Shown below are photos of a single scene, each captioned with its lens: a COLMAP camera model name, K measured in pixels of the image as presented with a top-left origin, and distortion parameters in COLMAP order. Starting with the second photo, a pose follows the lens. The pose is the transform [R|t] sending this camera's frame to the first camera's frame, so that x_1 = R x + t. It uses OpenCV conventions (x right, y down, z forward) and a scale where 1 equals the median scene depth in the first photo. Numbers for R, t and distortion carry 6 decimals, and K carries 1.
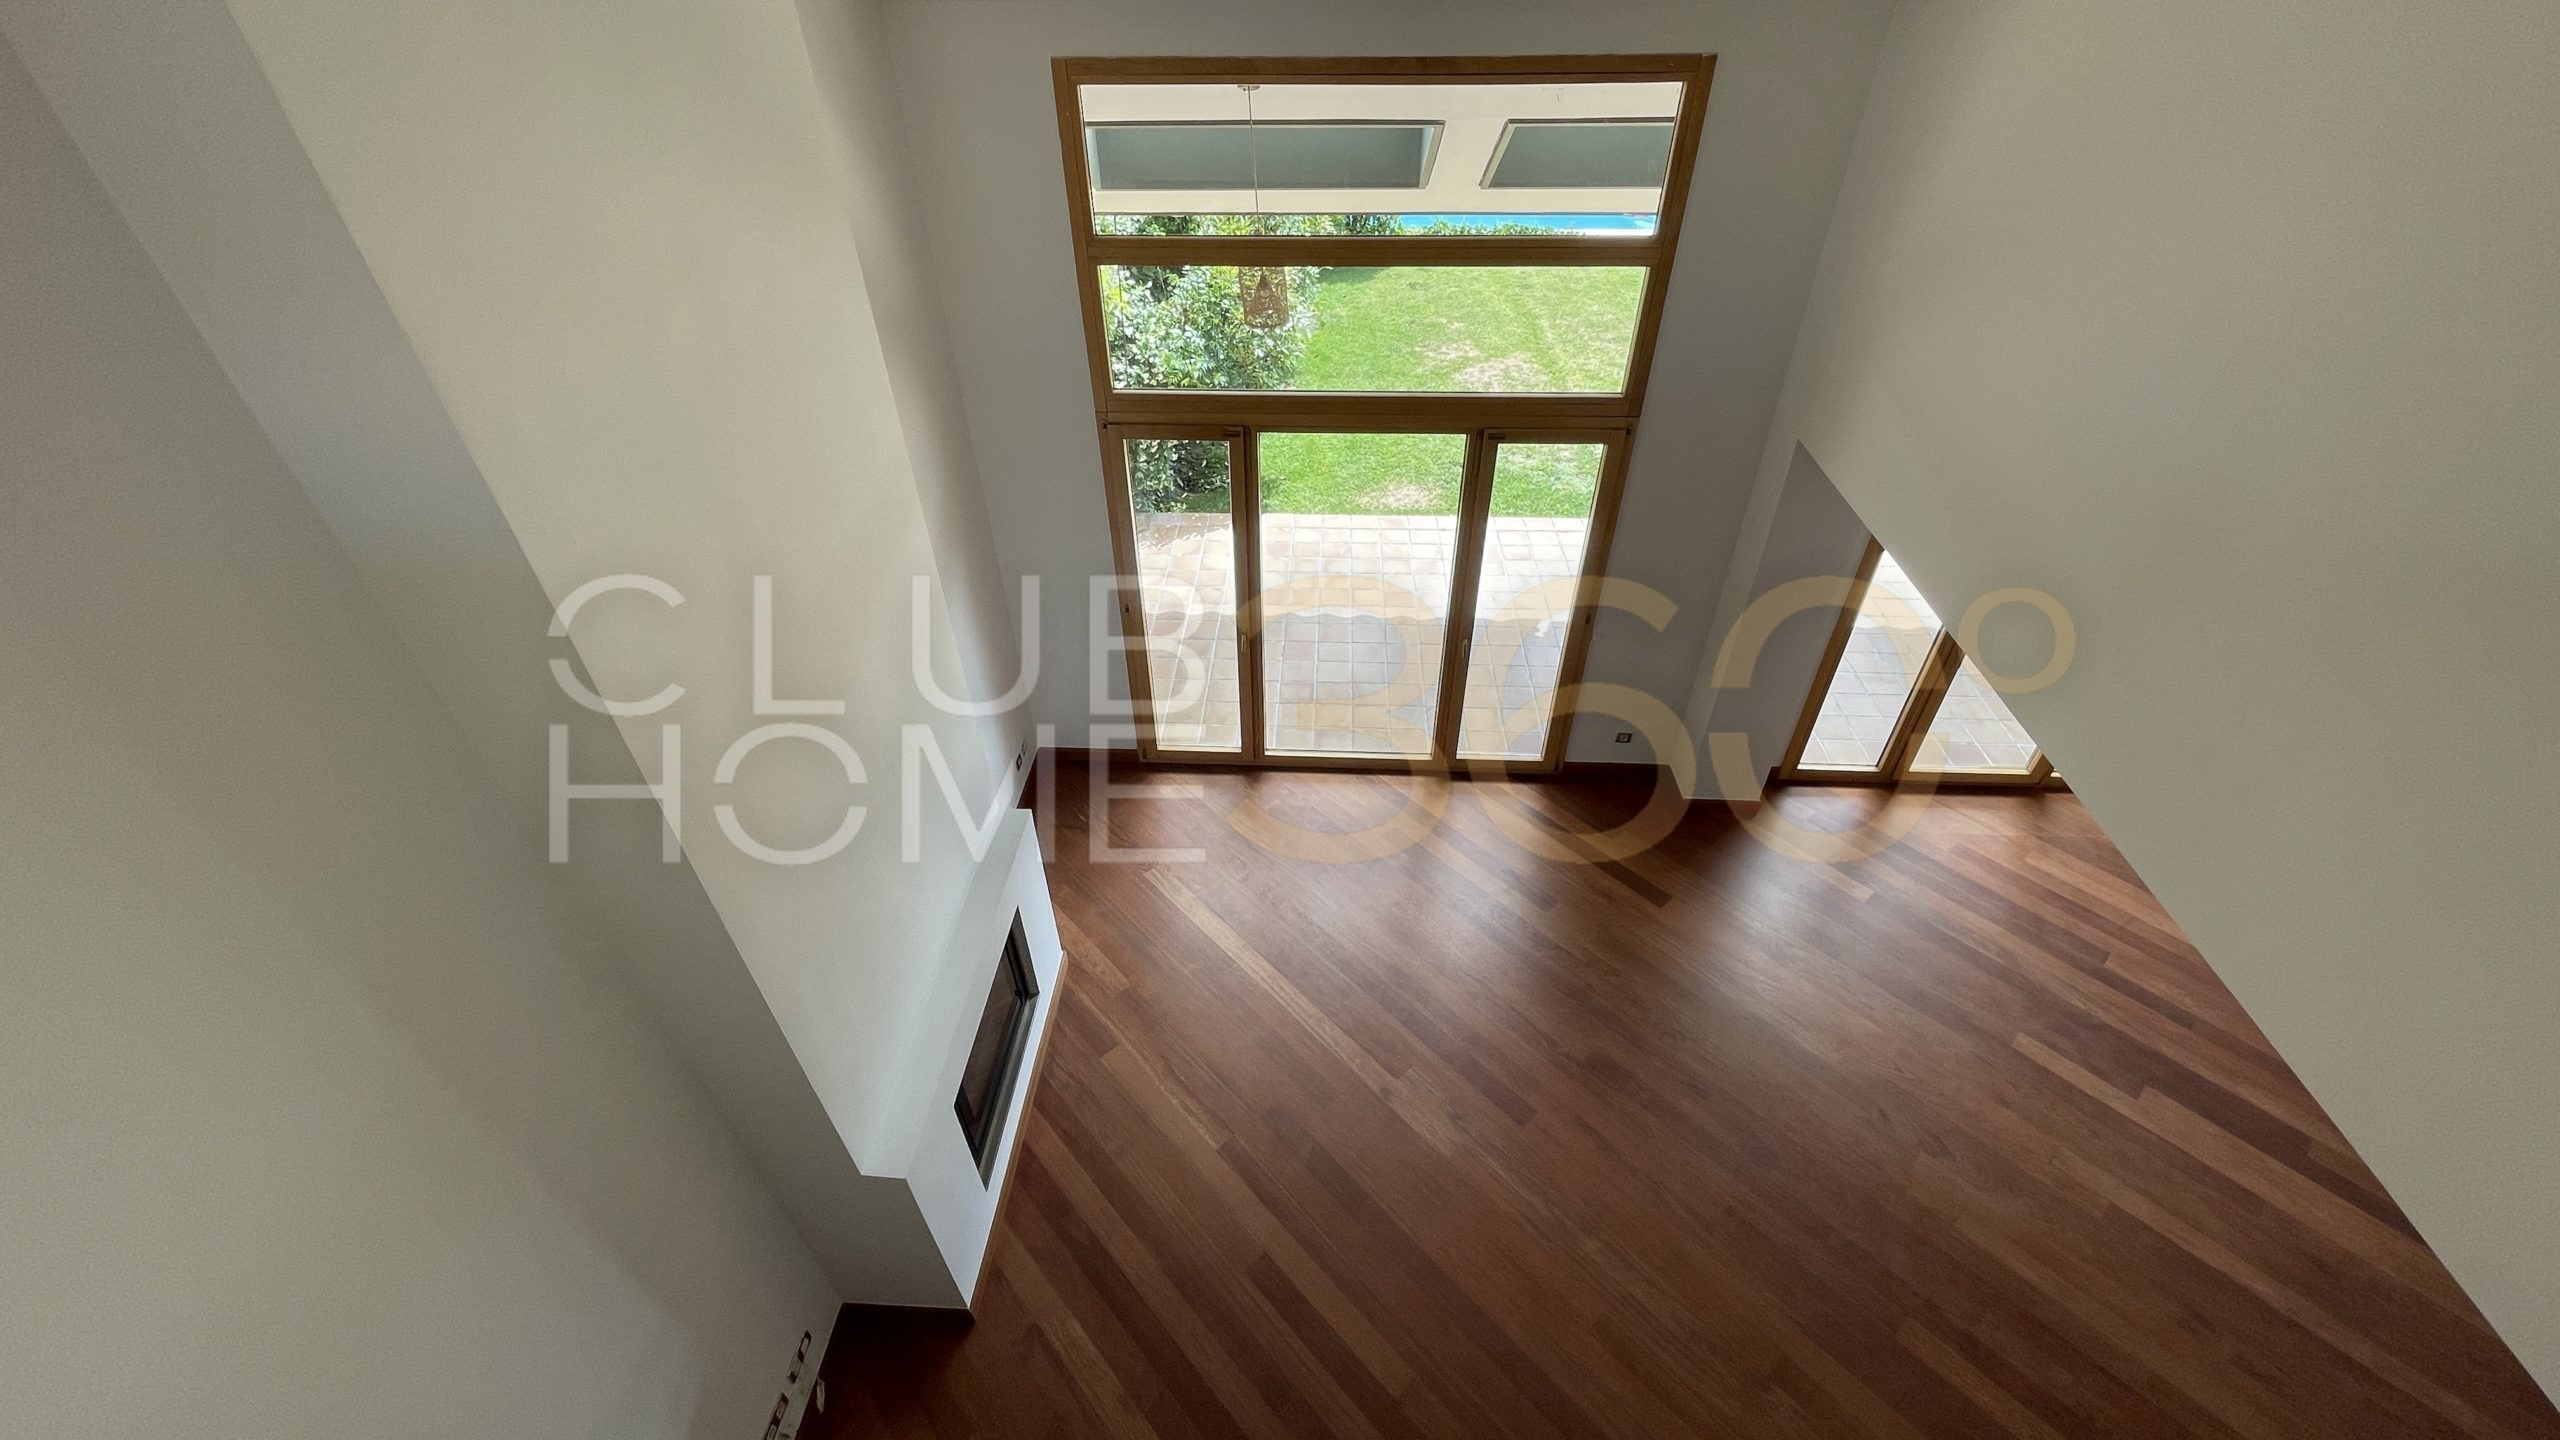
lens RADIAL K [[1041.8, 0, 1282.0], [0, 1041.8, 720.7], [0, 0, 1]] dist [-0.000169, -0.000004]
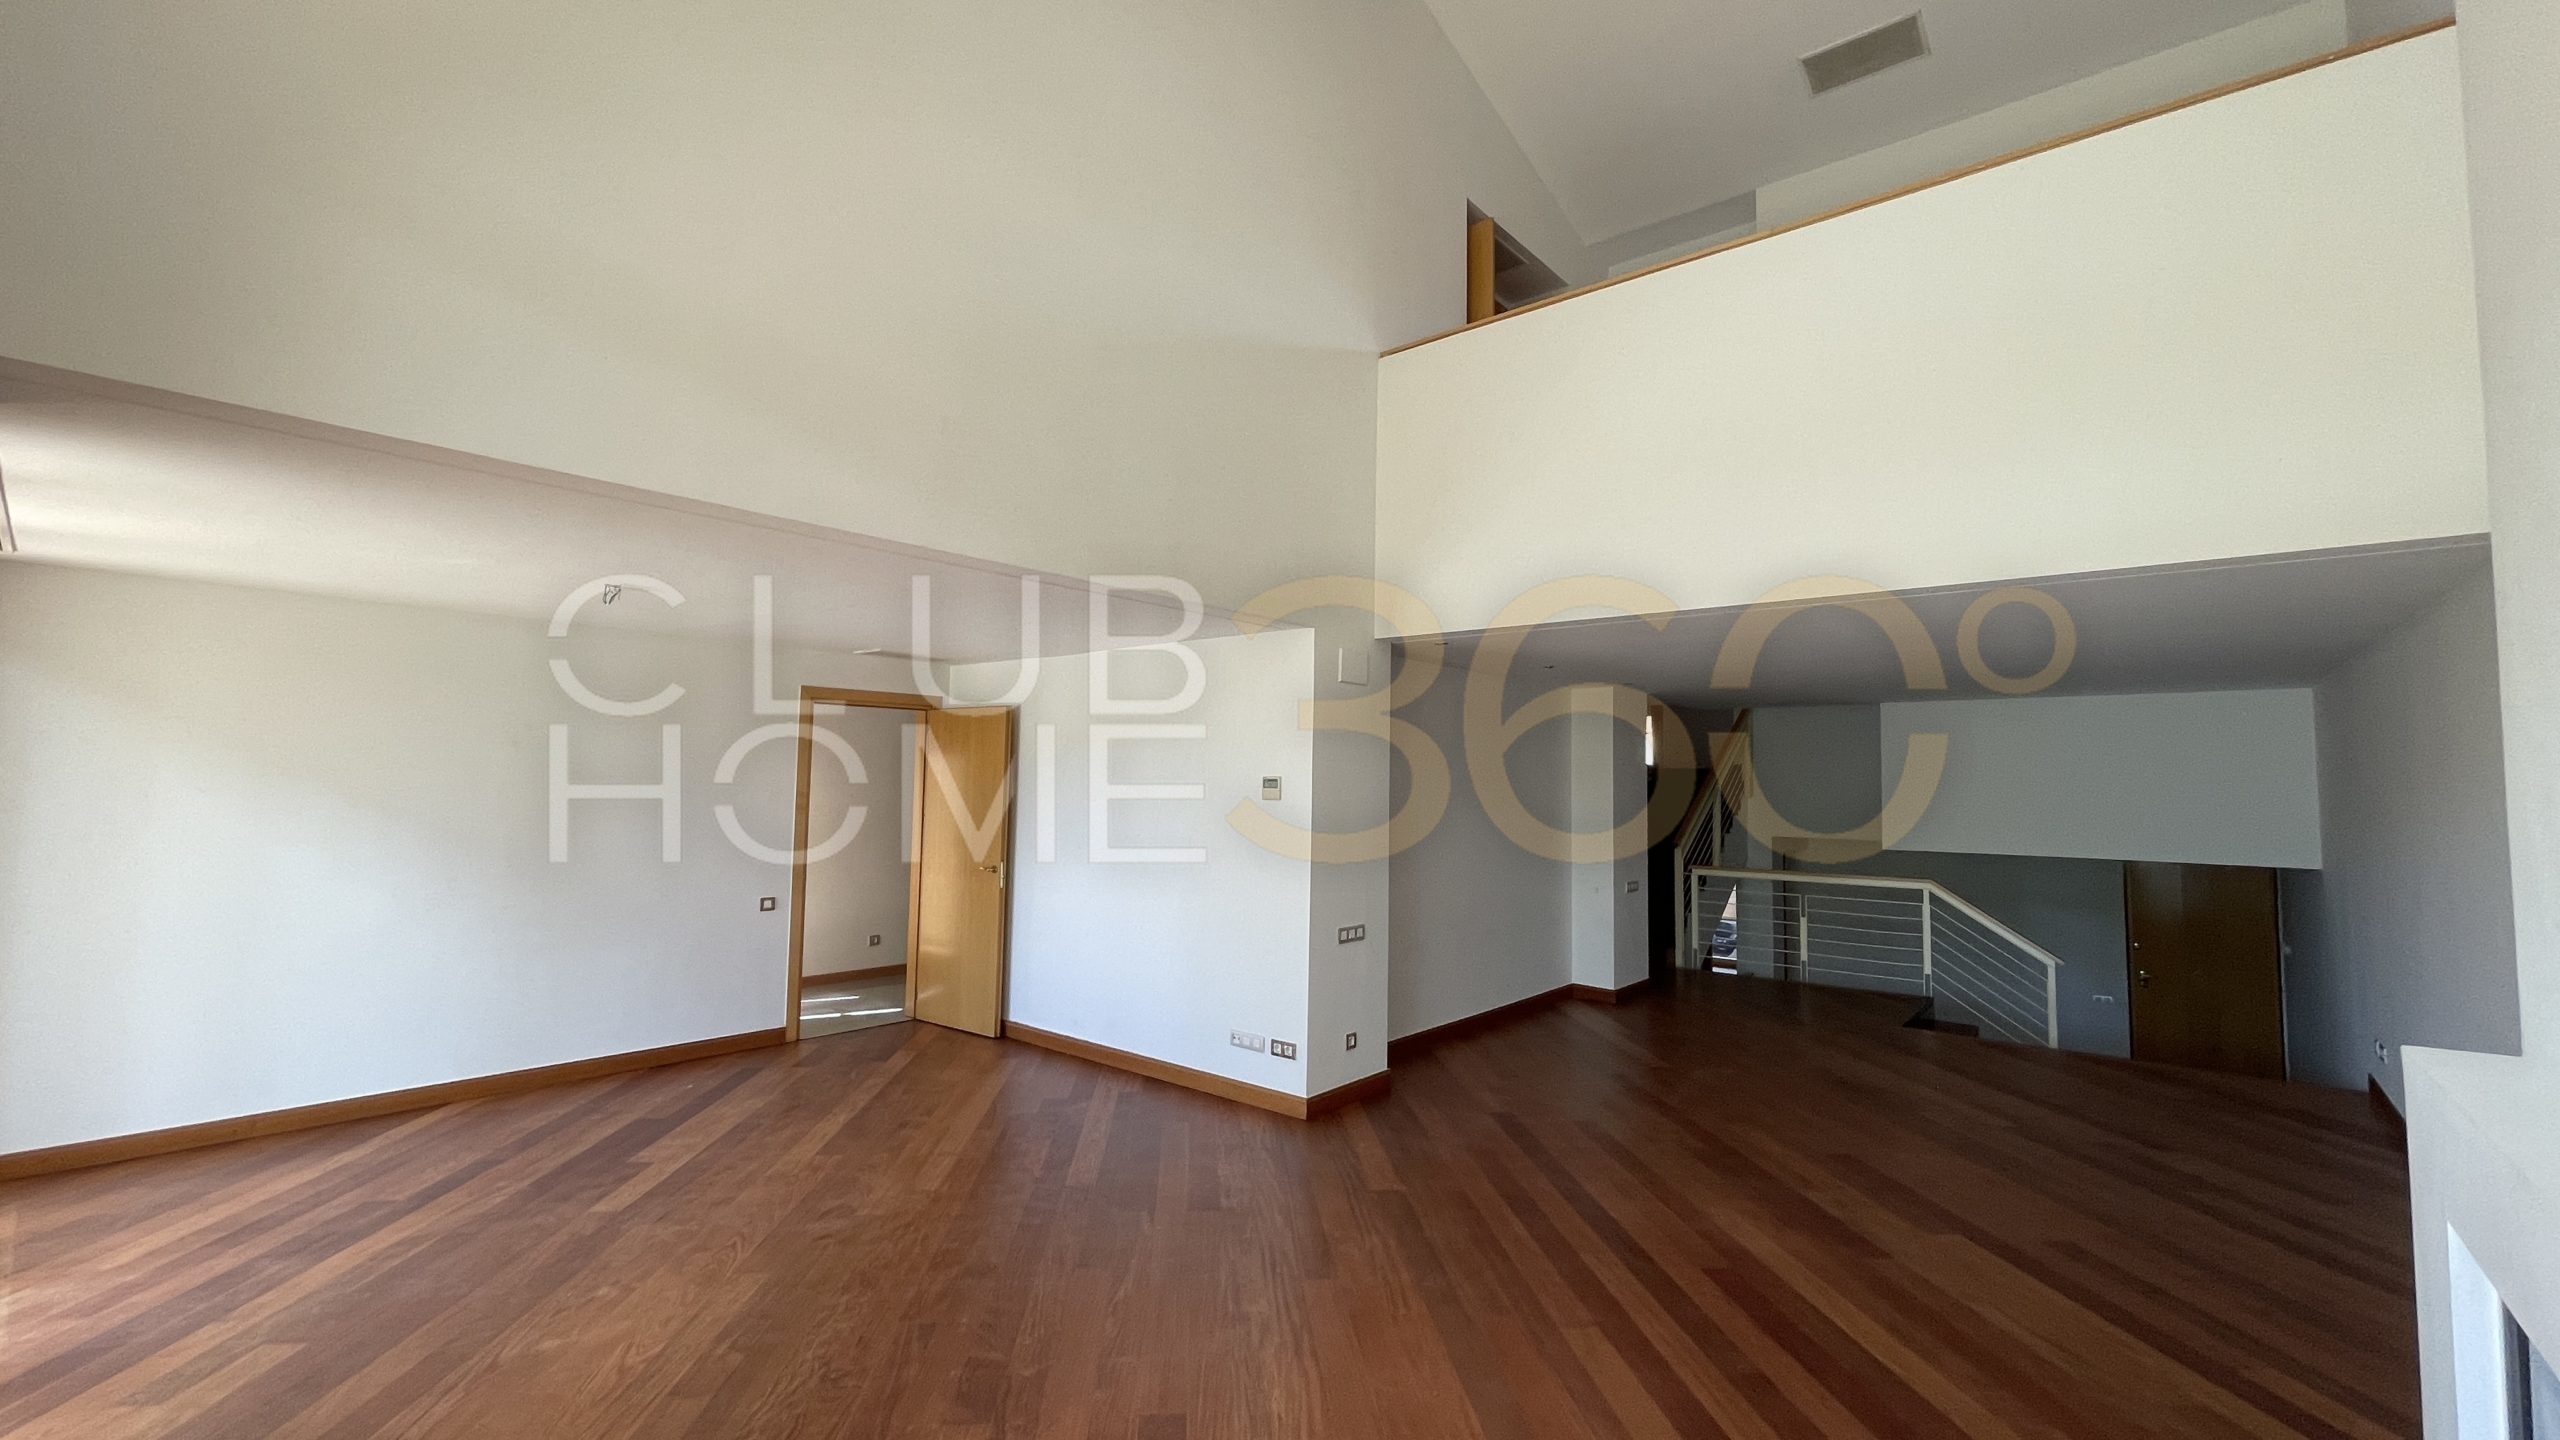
lens RADIAL K [[1041.8, 0, 1280.6], [0, 1041.8, 724.2], [0, 0, 1]] dist [-0.000169, -0.000004]
pose [[-0.794557, 0.033184, 0.606283, -0.155768], [0.382533, 0.802787, 0.457385, -0.137332], [-0.471538, 0.595342, -0.650554, 1.074811]]
